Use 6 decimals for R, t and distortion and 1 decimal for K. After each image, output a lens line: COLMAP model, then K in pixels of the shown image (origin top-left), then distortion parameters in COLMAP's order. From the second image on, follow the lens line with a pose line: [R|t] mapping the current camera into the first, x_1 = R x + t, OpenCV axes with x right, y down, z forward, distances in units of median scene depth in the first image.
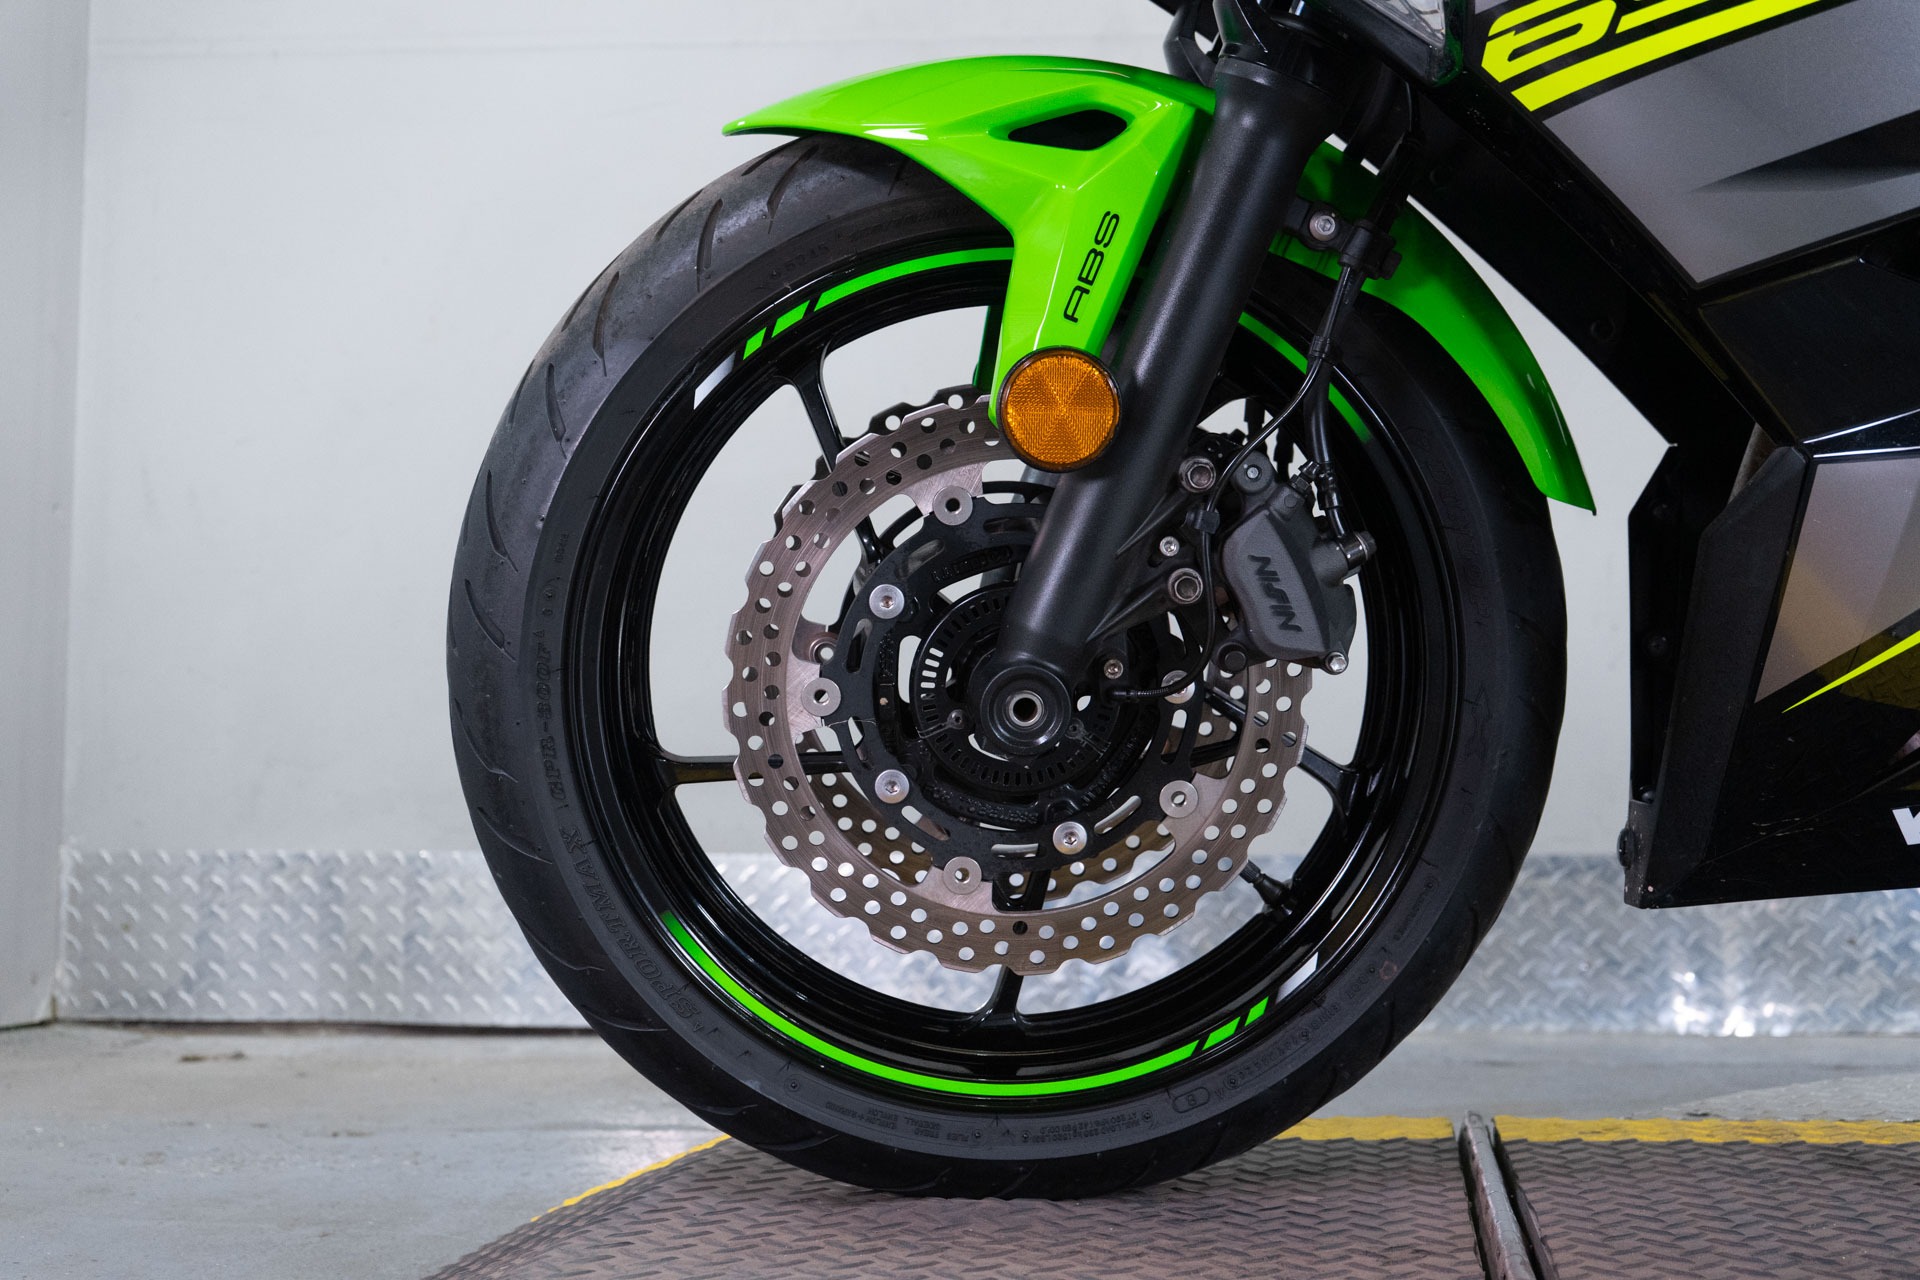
lens RADIAL K [[2355.0, 0, 960.0], [0, 2355.0, 640.0], [0, 0, 1]] dist [0.012665, 0.032659]
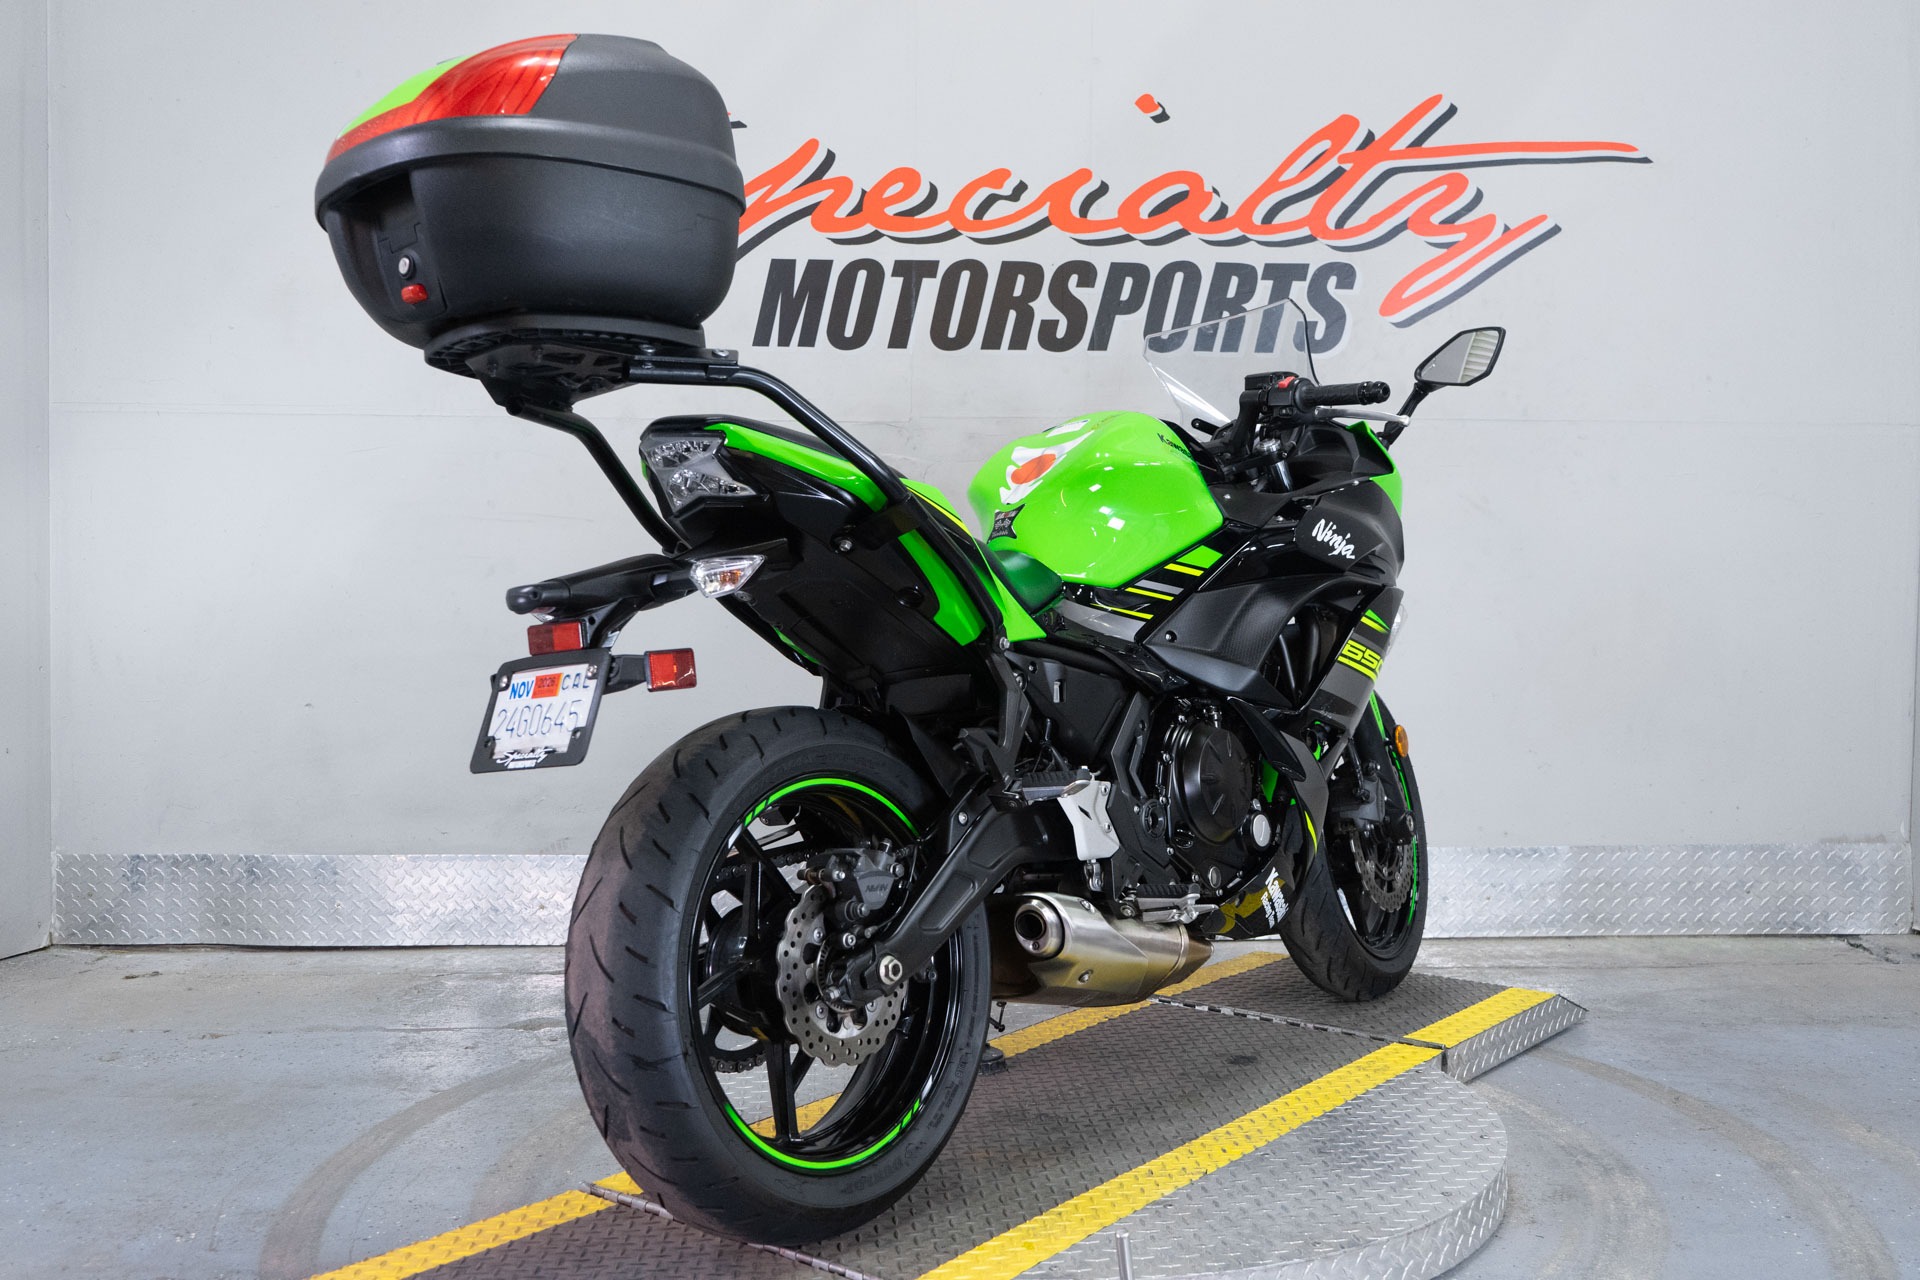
lens RADIAL K [[1874.0, 0, 960.0], [0, 1874.0, 640.0], [0, 0, 1]] dist [0.007489, 0.014807]
pose [[0.994162, -0.005458, 0.107762, 0.162496], [-0.005177, 0.995157, 0.098164, -0.222385], [-0.107776, -0.098149, 0.989318, -0.497529]]
